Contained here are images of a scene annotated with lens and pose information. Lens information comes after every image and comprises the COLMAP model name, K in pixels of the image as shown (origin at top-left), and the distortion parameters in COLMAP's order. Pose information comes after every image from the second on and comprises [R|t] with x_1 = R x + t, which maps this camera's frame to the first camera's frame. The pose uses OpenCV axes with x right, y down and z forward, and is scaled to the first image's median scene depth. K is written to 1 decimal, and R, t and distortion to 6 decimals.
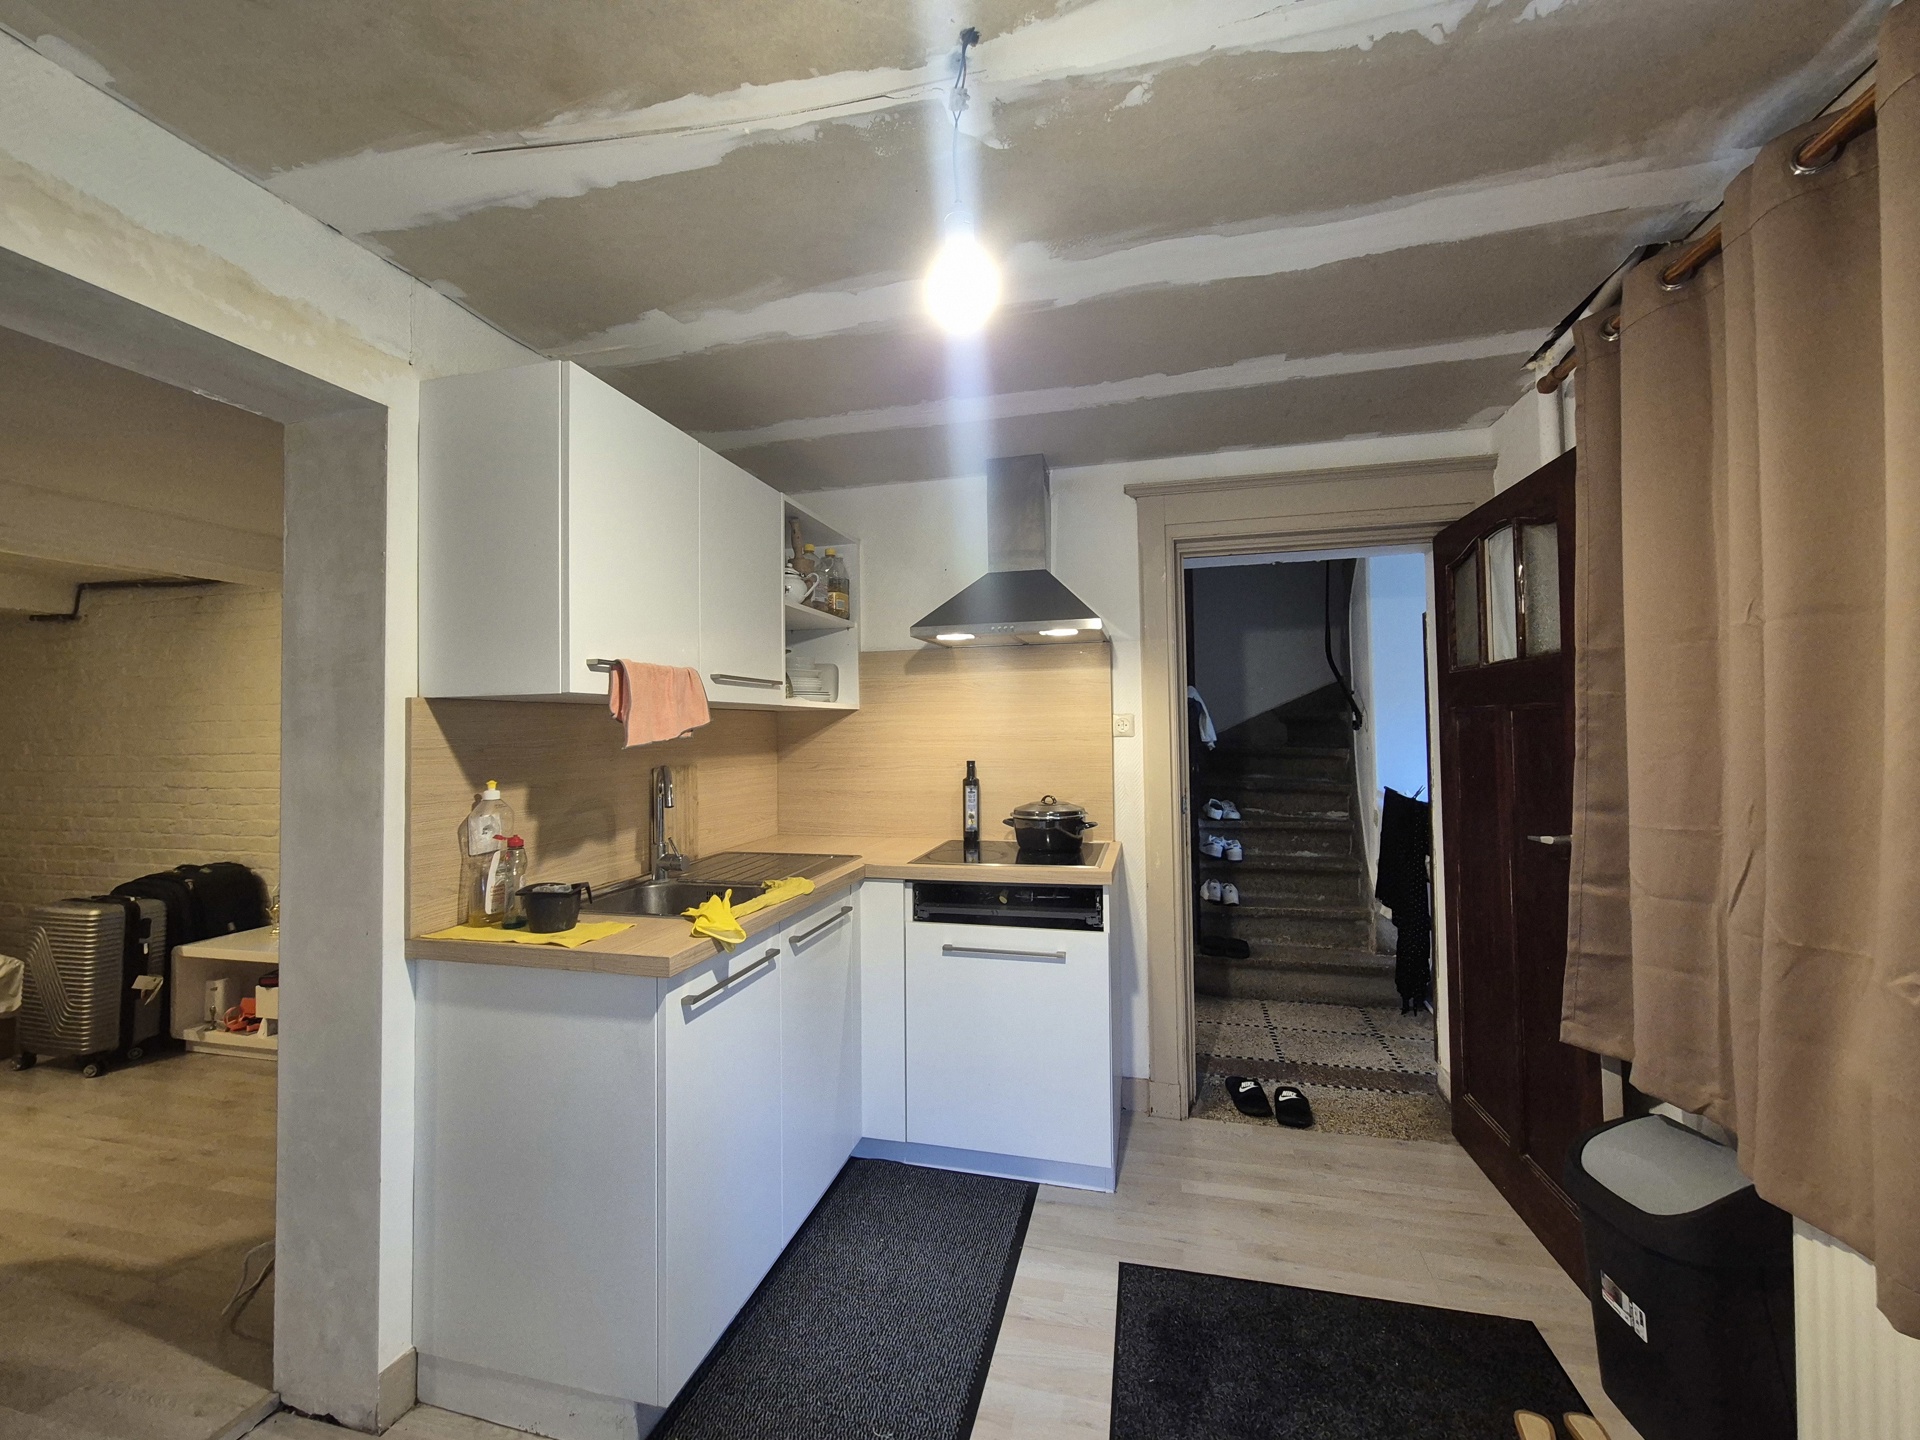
lens RADIAL K [[777.9, 0, 958.7], [0, 777.9, 709.2], [0, 0, 1]] dist [0.002590, -0.001483]
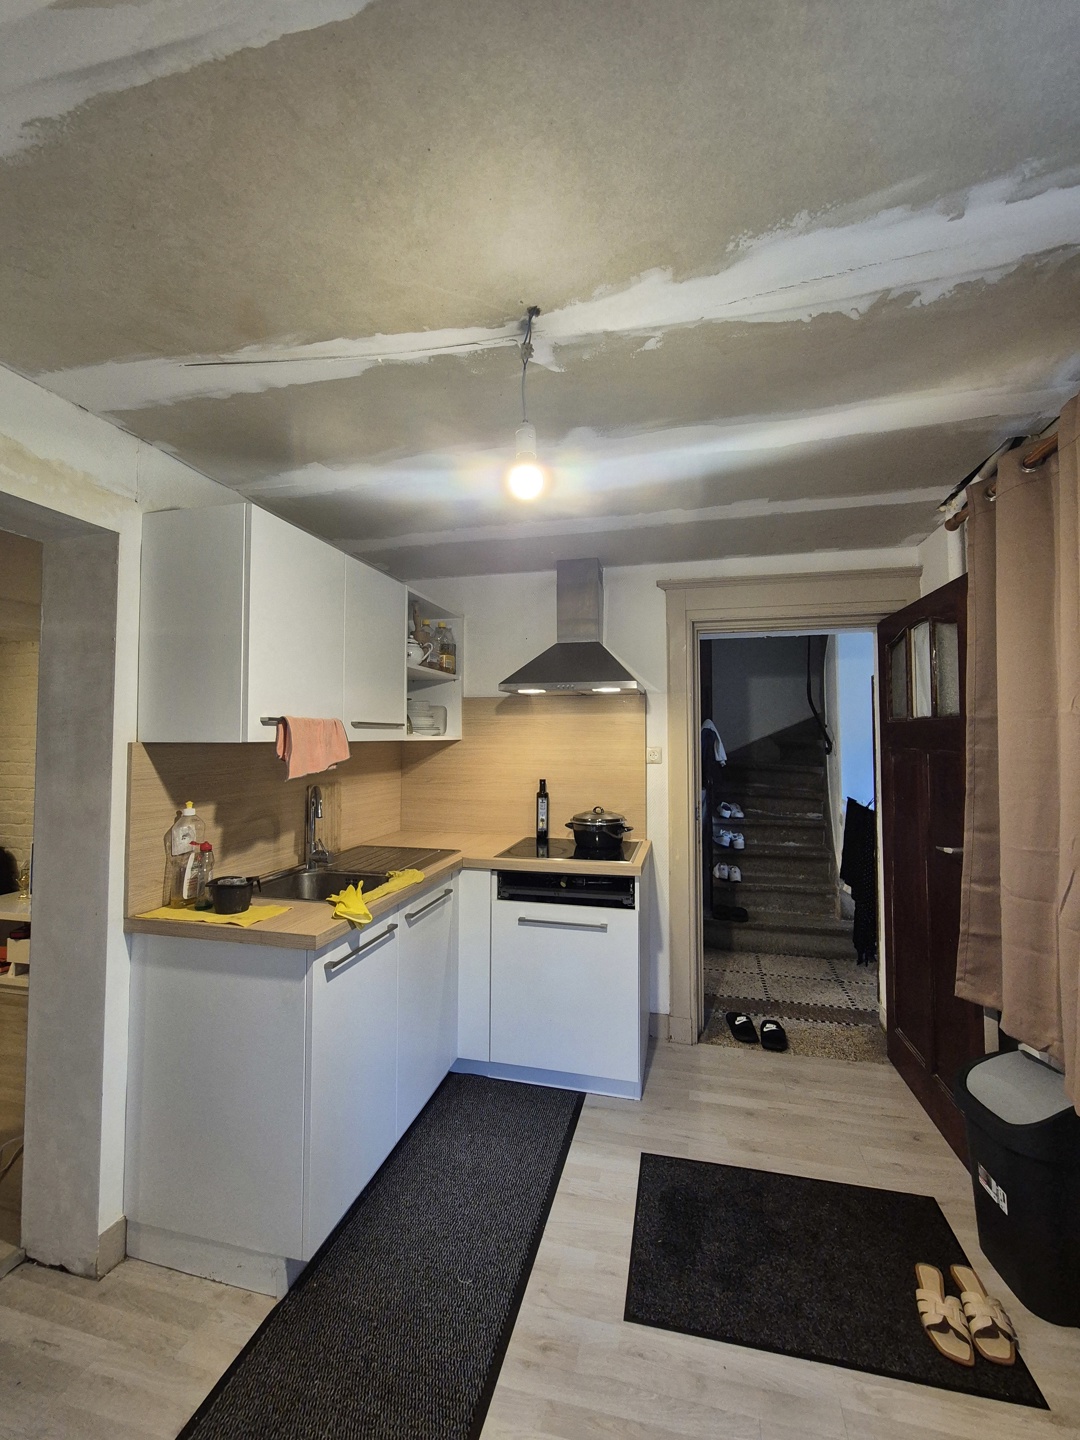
lens RADIAL K [[583.4, 0, 551.2], [0, 583.4, 717.3], [0, 0, 1]] dist [0.002590, -0.001483]
pose [[0.999798, 0.013425, 0.014968, 0.018452], [-0.013279, 0.999864, -0.009824, -0.043779], [-0.015098, 0.009623, 0.999840, -0.035999]]
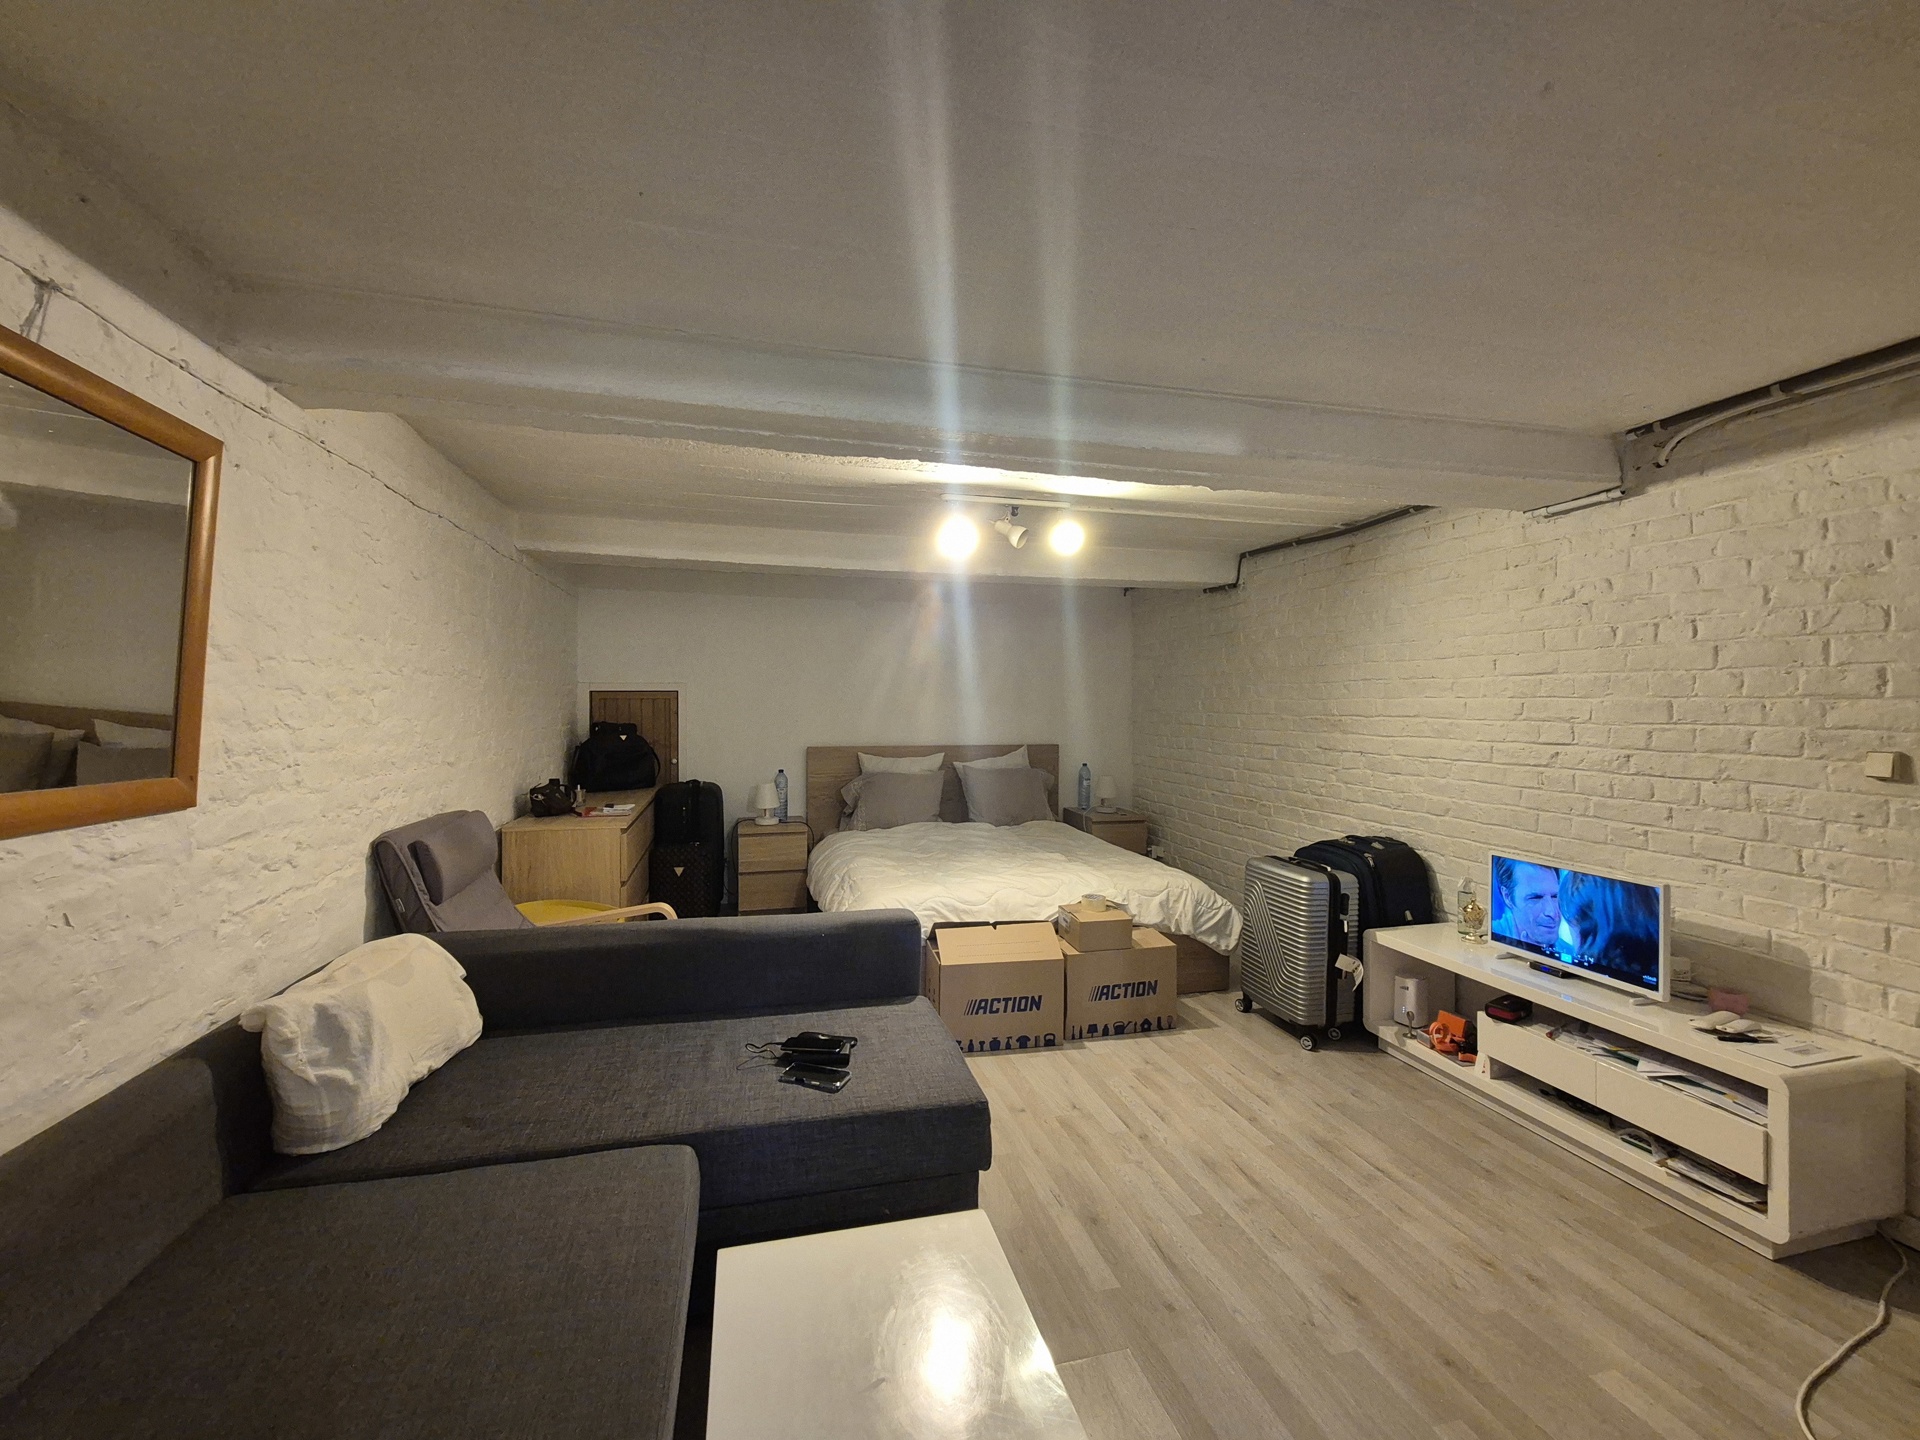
lens RADIAL K [[777.9, 0, 949.6], [0, 777.9, 716.0], [0, 0, 1]] dist [0.002590, -0.001483]
pose [[0.478704, 0.029109, -0.877494, -0.729632], [0.018688, 0.998886, 0.043332, 0.016961], [0.877778, -0.037142, 0.477626, 0.249815]]
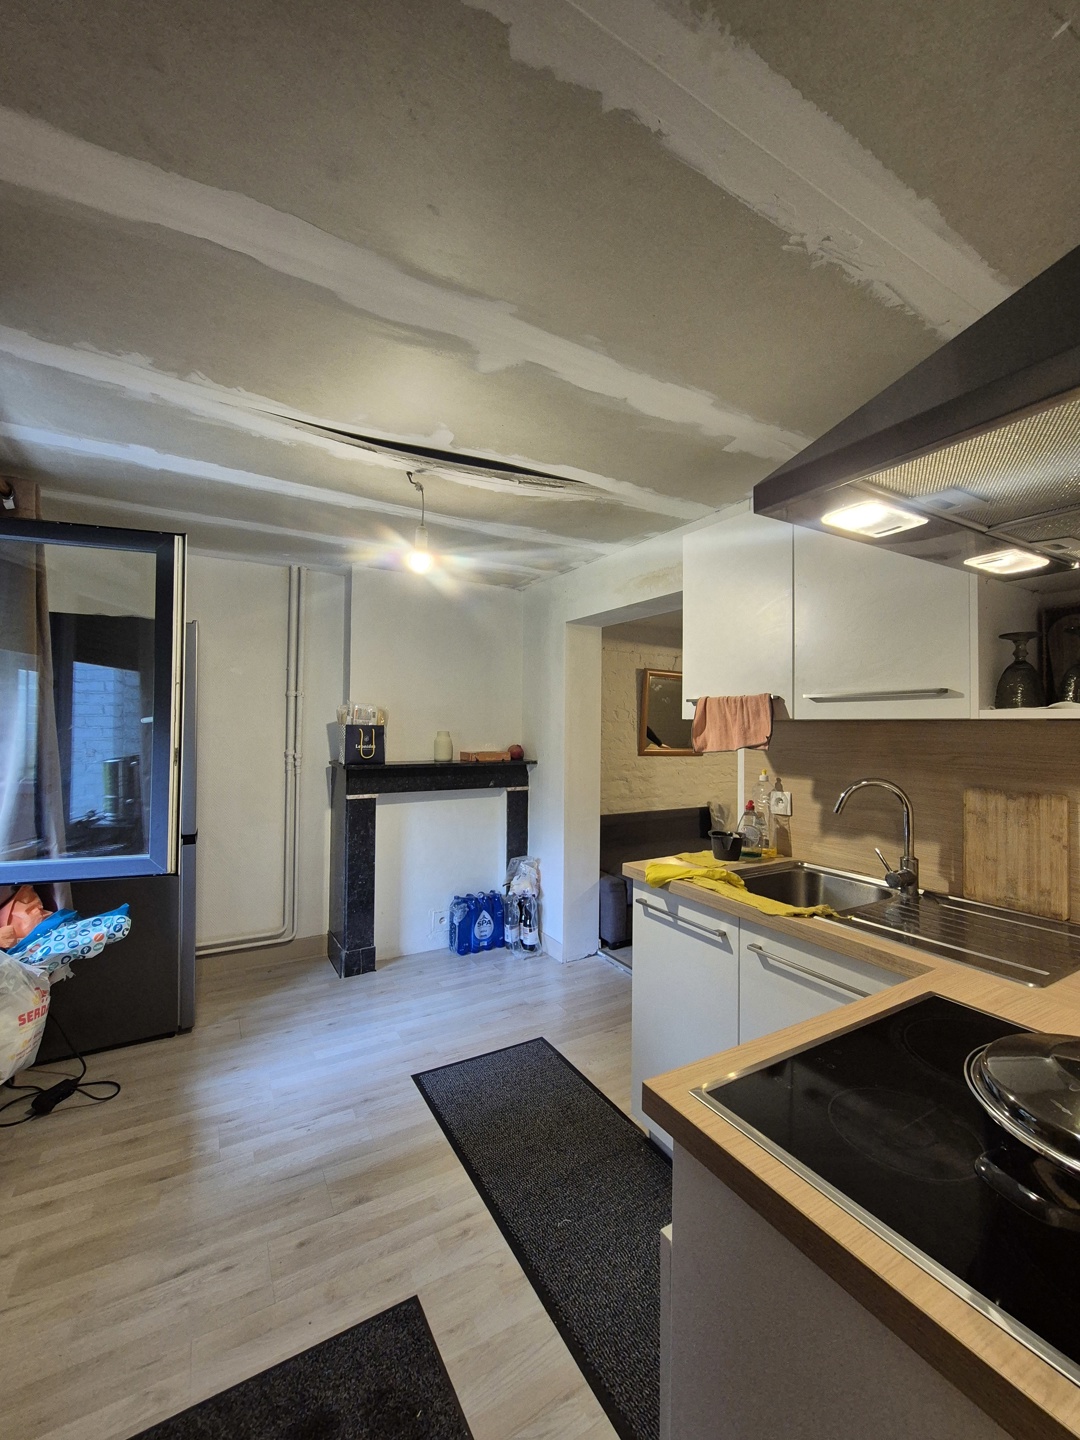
lens RADIAL K [[583.4, 0, 545.3], [0, 583.4, 717.1], [0, 0, 1]] dist [0.002590, -0.001483]
pose [[-0.705880, -0.003241, -0.708324, 0.487622], [0.016831, 0.999630, -0.021347, -0.001018], [0.708132, -0.026990, -0.705564, 1.221851]]
